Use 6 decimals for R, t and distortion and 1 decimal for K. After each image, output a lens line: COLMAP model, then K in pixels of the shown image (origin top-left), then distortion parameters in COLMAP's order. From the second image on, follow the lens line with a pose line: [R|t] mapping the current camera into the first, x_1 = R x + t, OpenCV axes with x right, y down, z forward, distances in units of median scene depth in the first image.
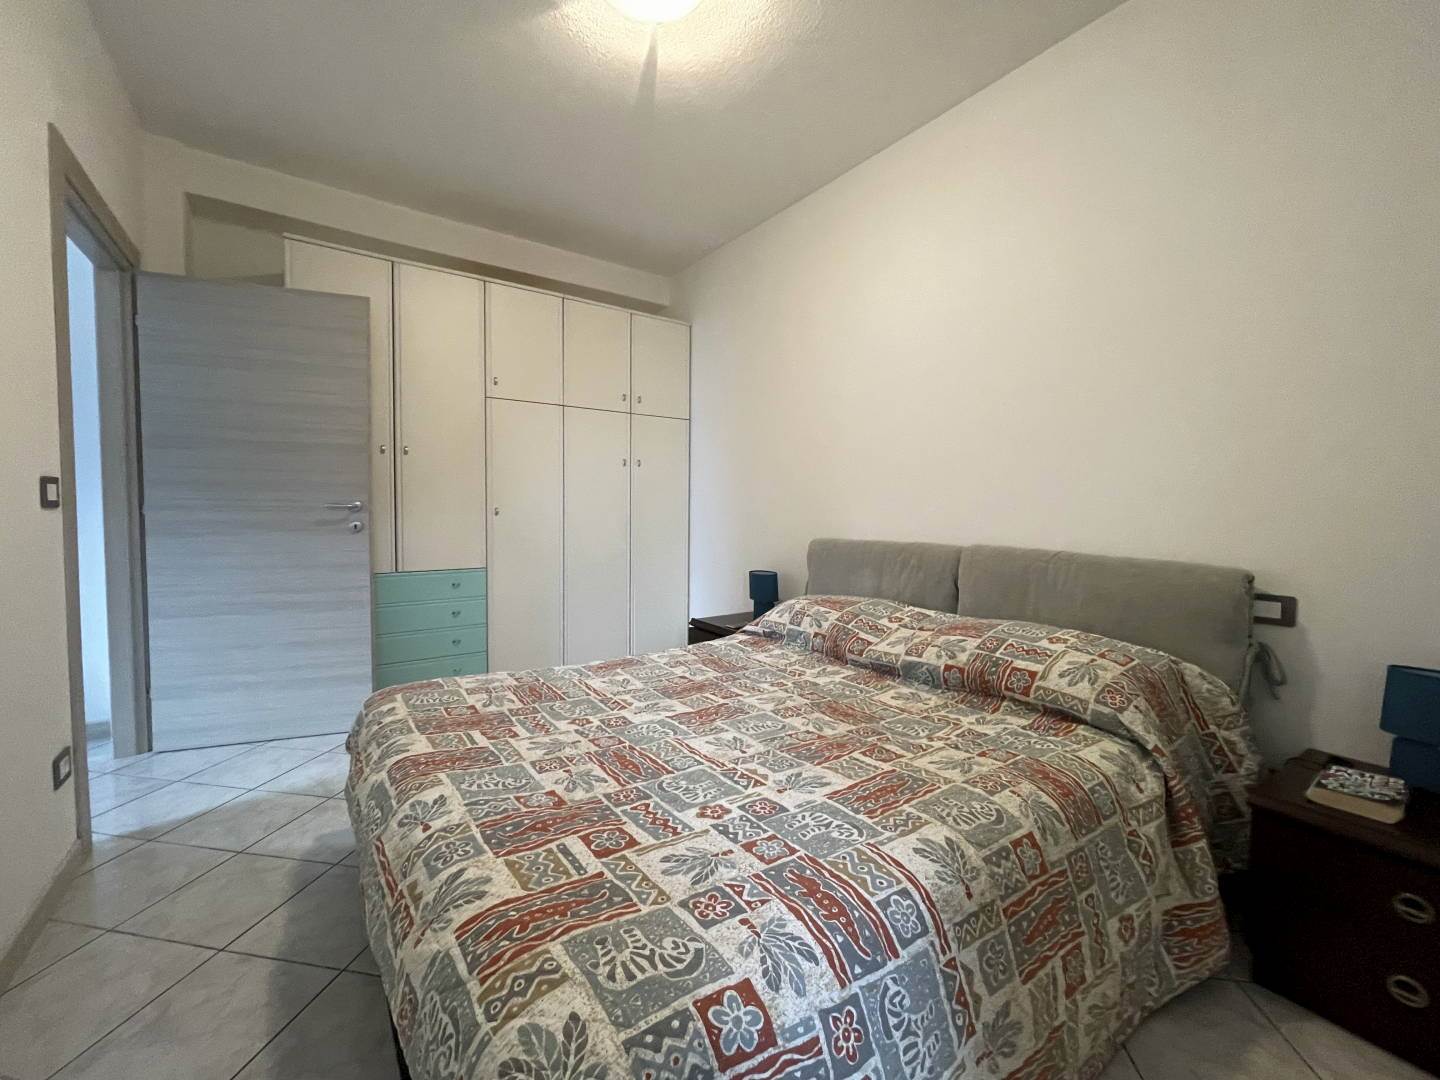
lens RADIAL K [[581.4, 0, 723.4], [0, 581.4, 532.3], [0, 0, 1]] dist [-0.001365, -0.000278]
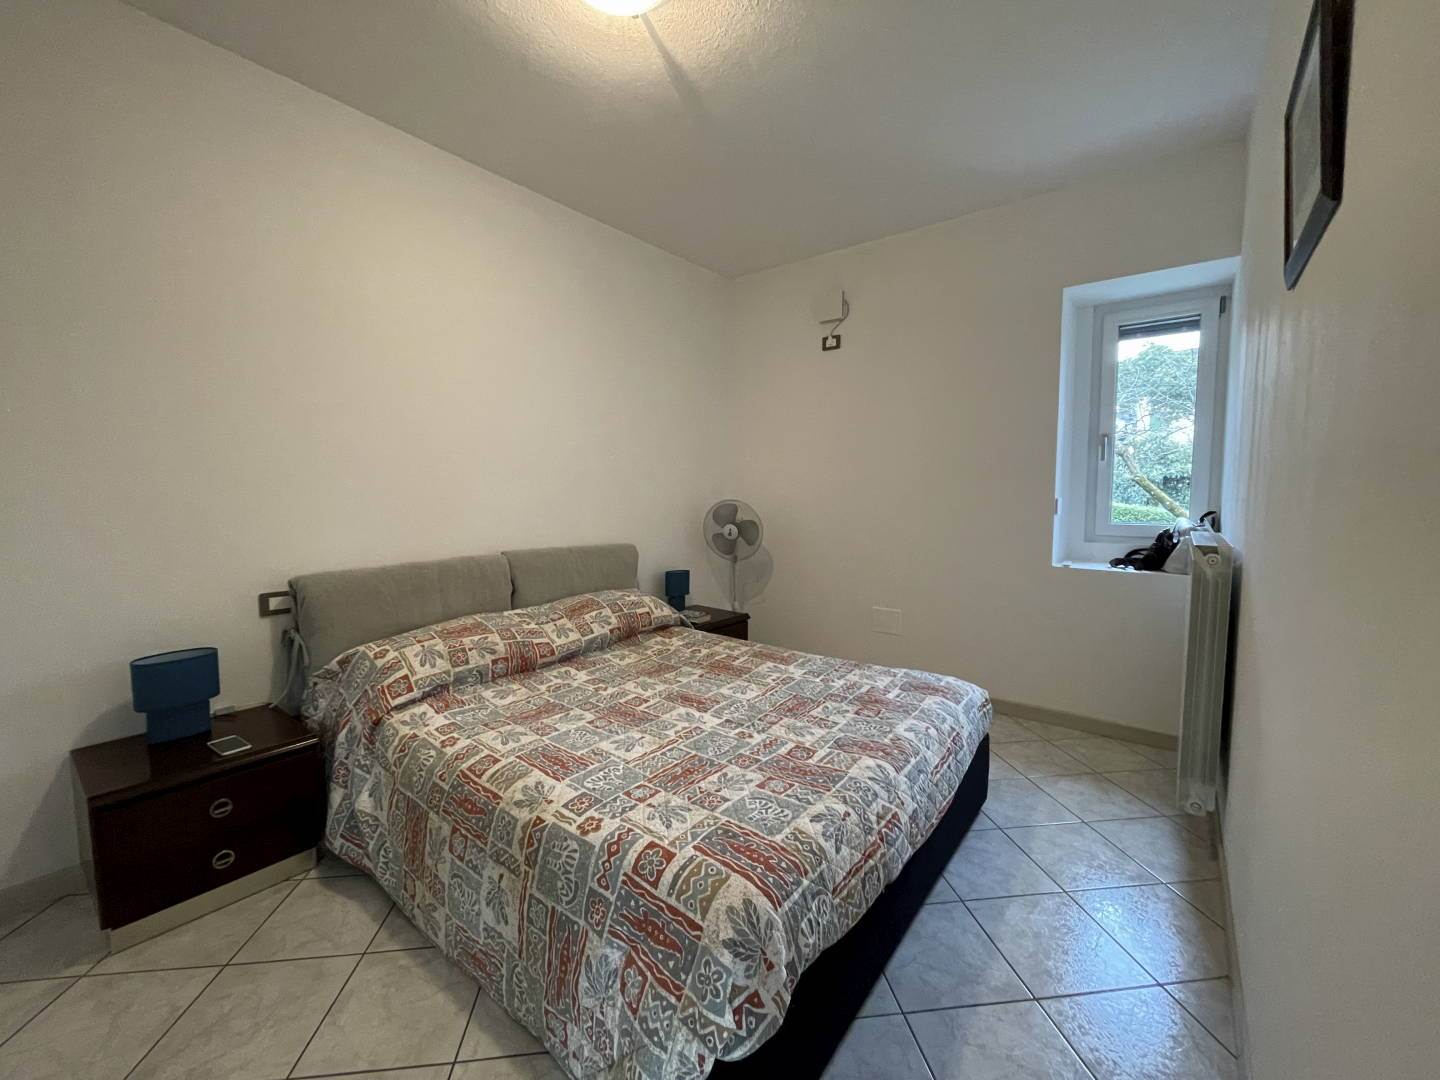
lens RADIAL K [[581.4, 0, 723.4], [0, 581.4, 532.3], [0, 0, 1]] dist [-0.001365, -0.000278]
pose [[-0.275894, -0.092170, 0.956759, -1.088449], [0.035753, 0.993719, 0.106040, -0.165823], [-0.960523, 0.063463, -0.270866, 1.101823]]
